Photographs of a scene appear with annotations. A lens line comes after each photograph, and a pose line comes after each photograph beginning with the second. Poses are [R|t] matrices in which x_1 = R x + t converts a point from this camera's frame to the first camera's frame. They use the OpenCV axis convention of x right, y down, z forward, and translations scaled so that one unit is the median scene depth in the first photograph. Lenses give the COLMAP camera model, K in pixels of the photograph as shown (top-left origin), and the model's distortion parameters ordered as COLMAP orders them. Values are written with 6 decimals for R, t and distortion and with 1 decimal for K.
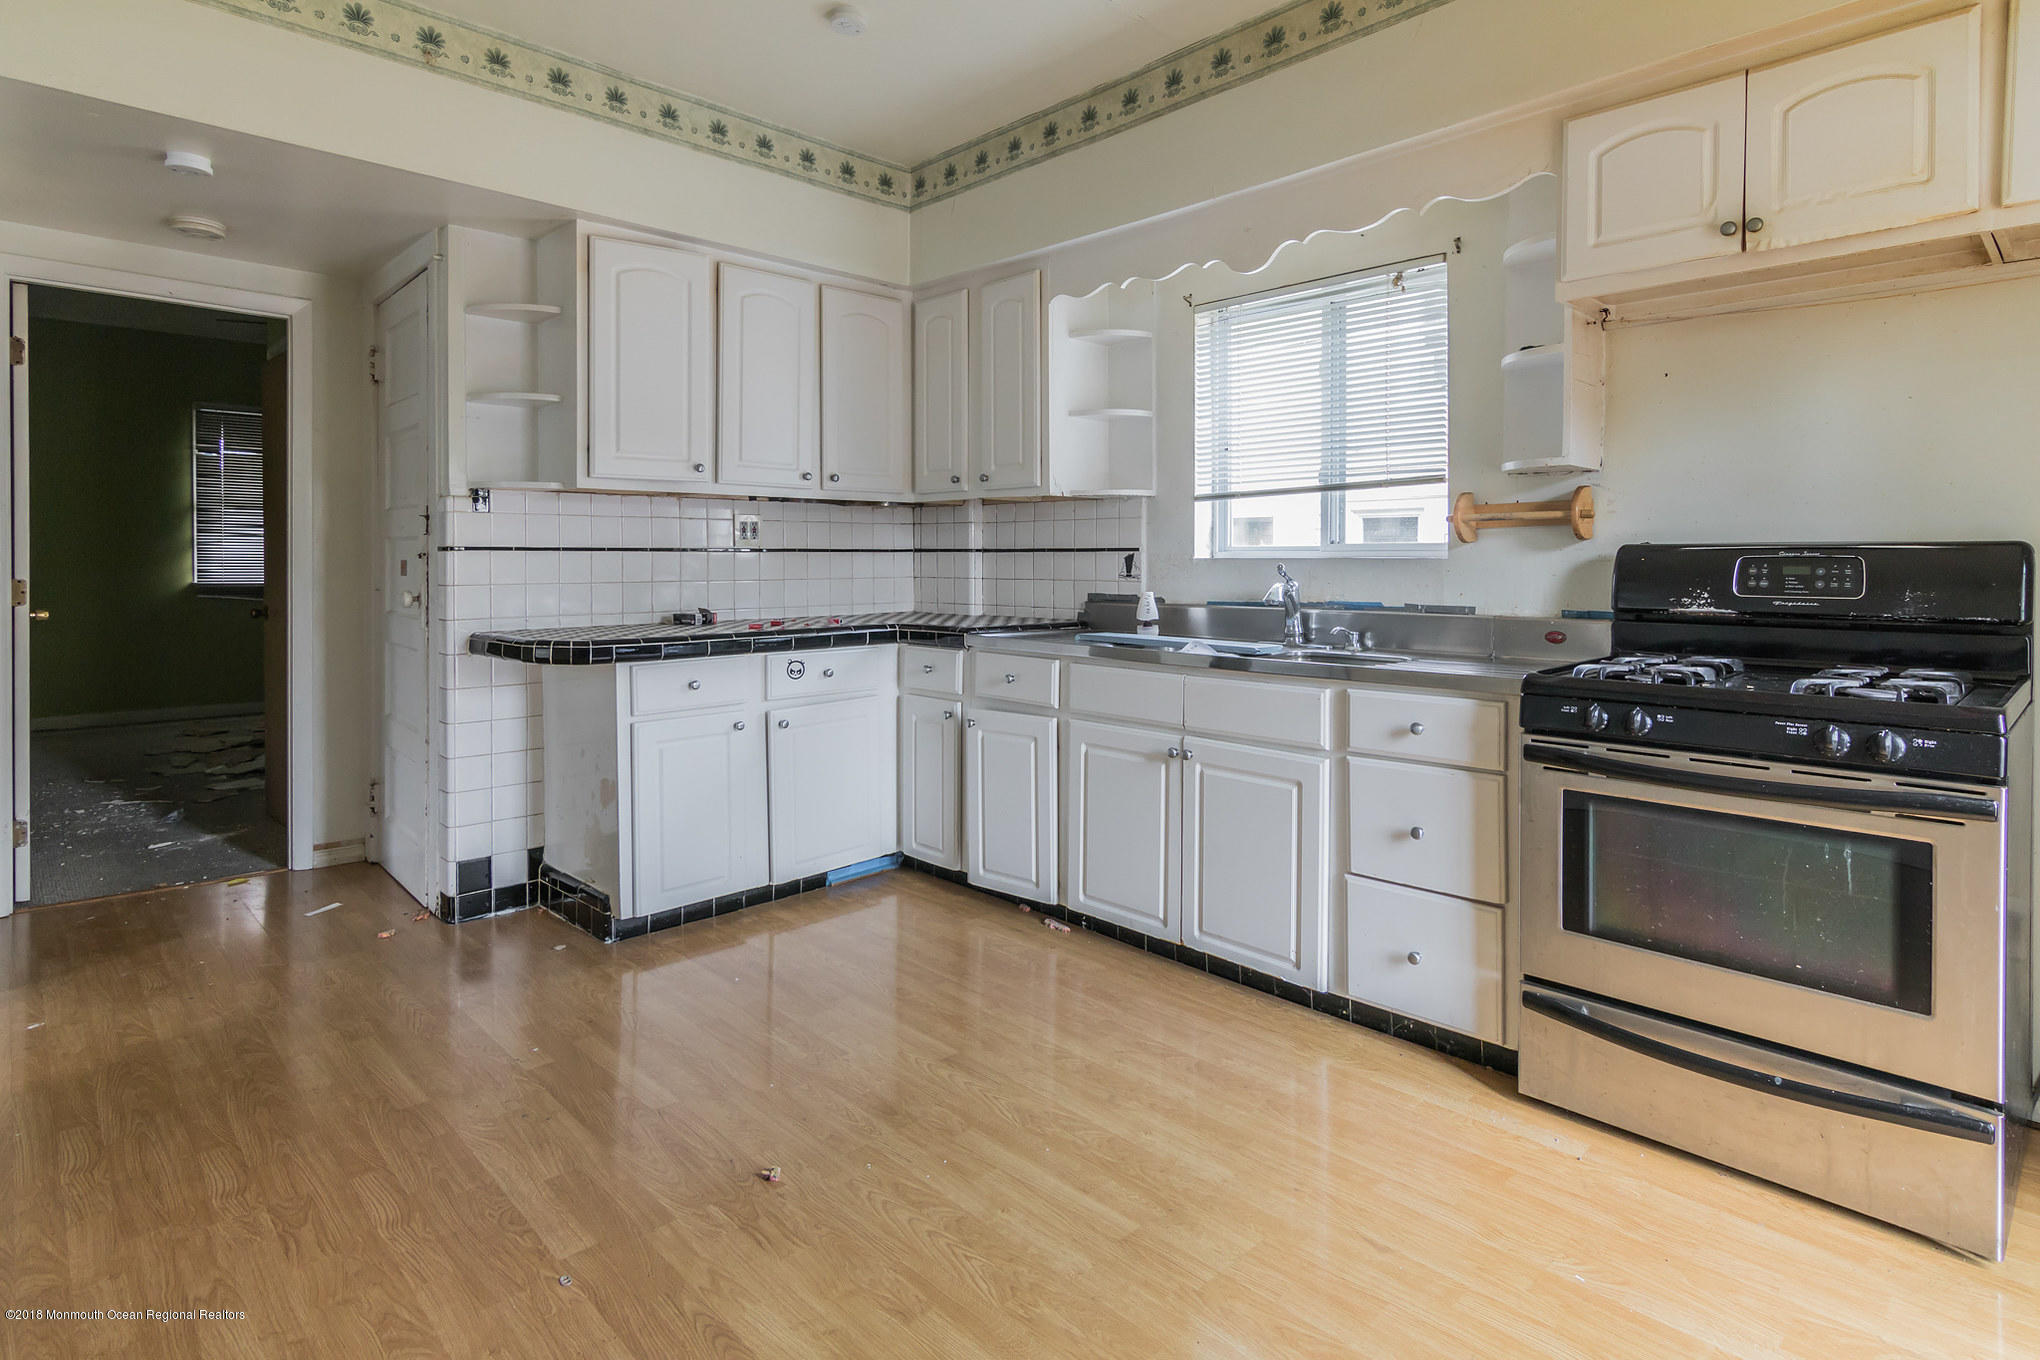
lens RADIAL K [[1063.3, 0, 1010.7], [0, 1063.3, 564.6], [0, 0, 1]] dist [0.000480, 0.000783]
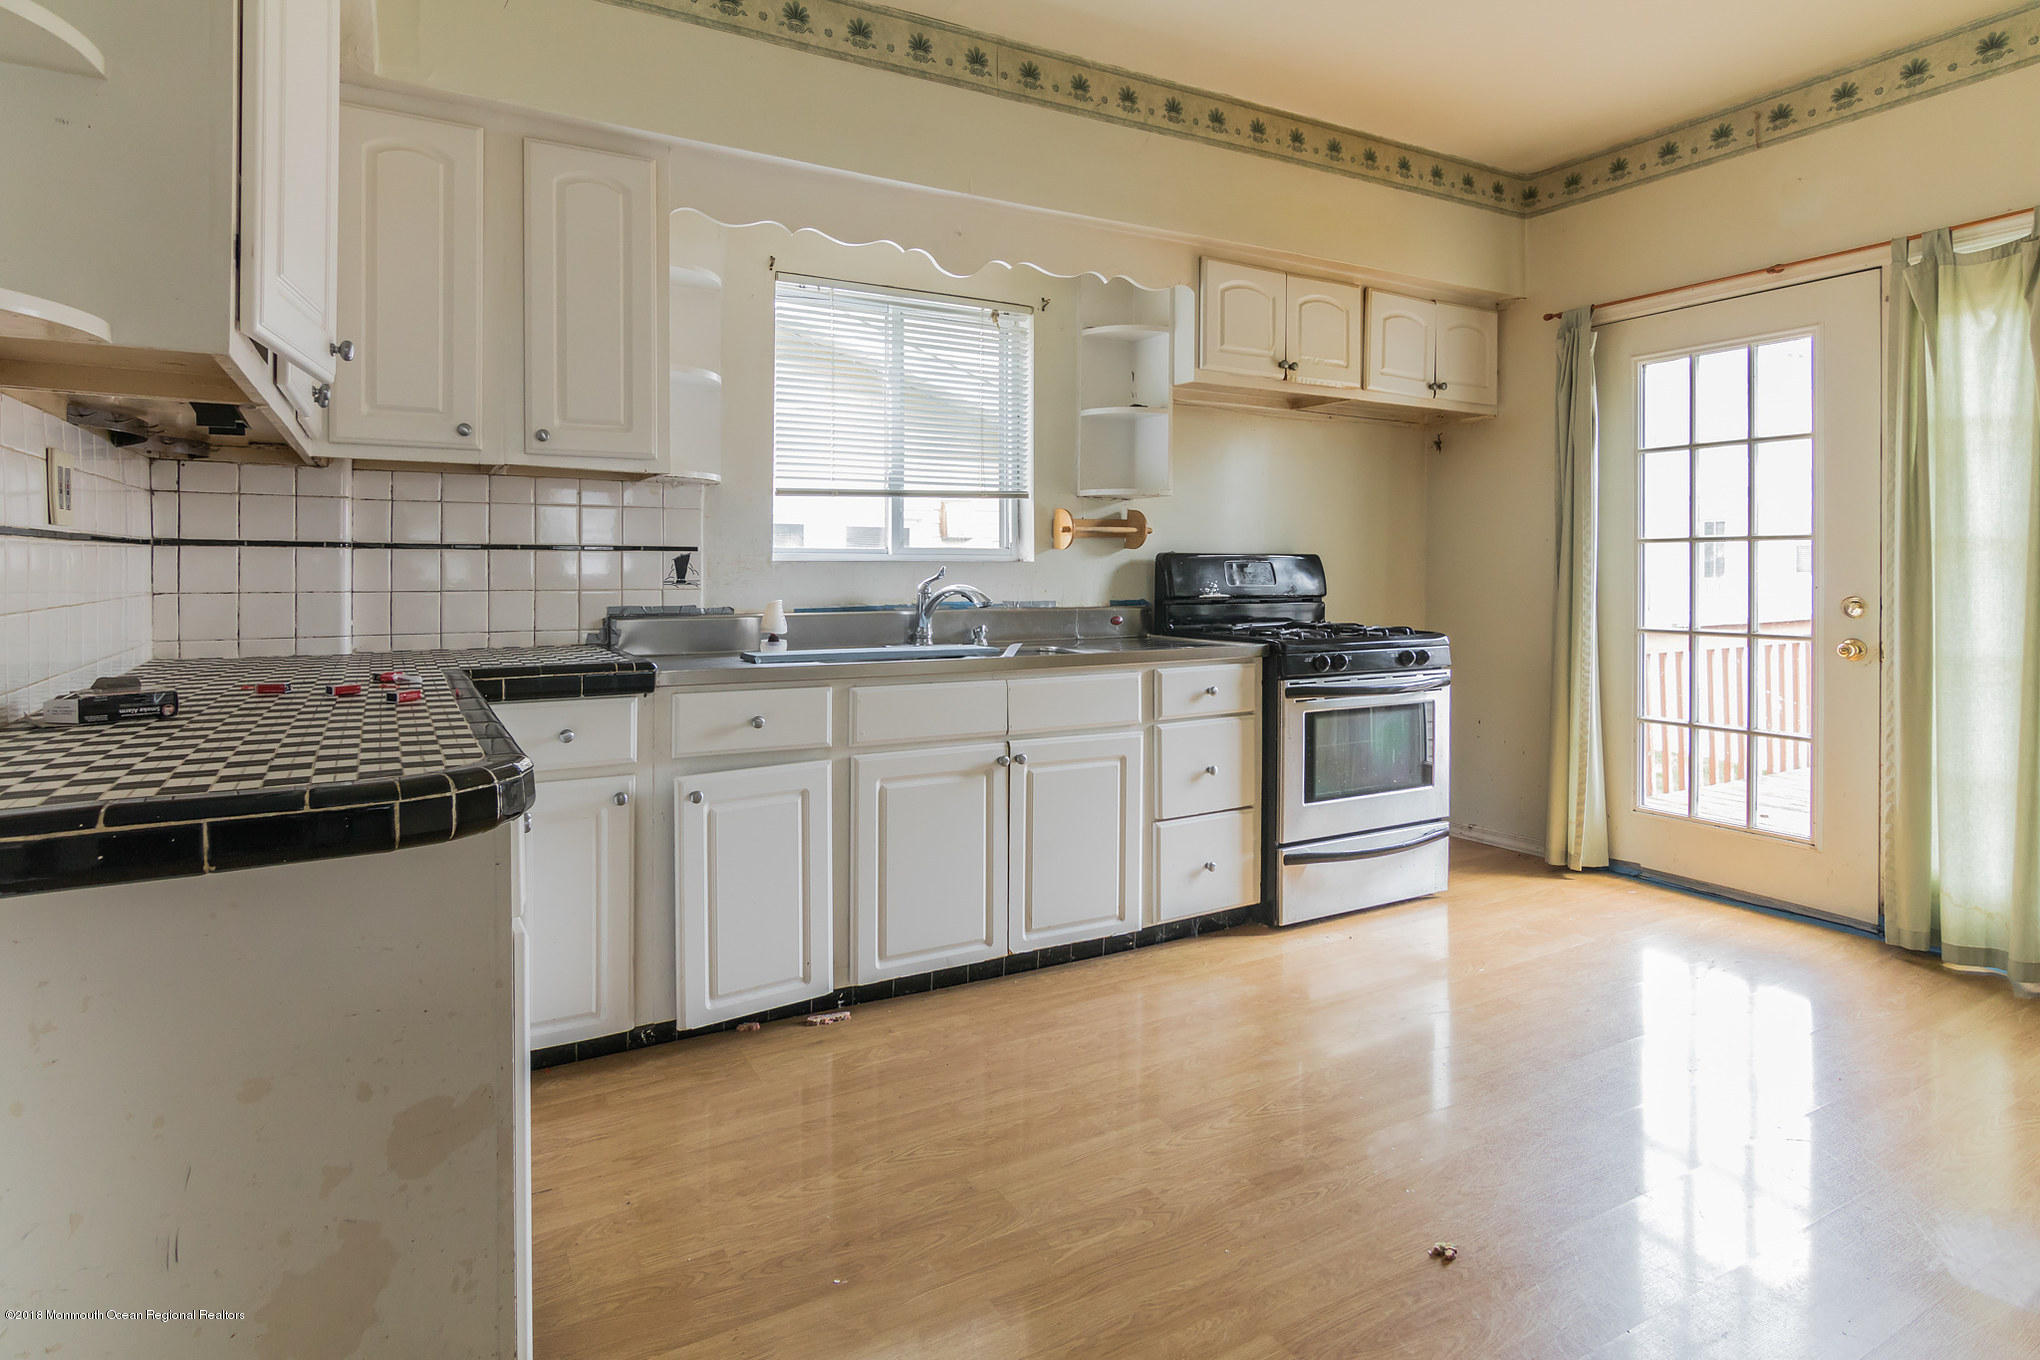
lens RADIAL K [[1063.3, 0, 992.0], [0, 1063.3, 568.9], [0, 0, 1]] dist [0.000480, 0.000783]
pose [[0.256082, -0.001361, 0.966654, -0.700191], [0.003407, 0.999994, 0.000505, 0.001218], [-0.966649, 0.003164, 0.256085, 0.677039]]
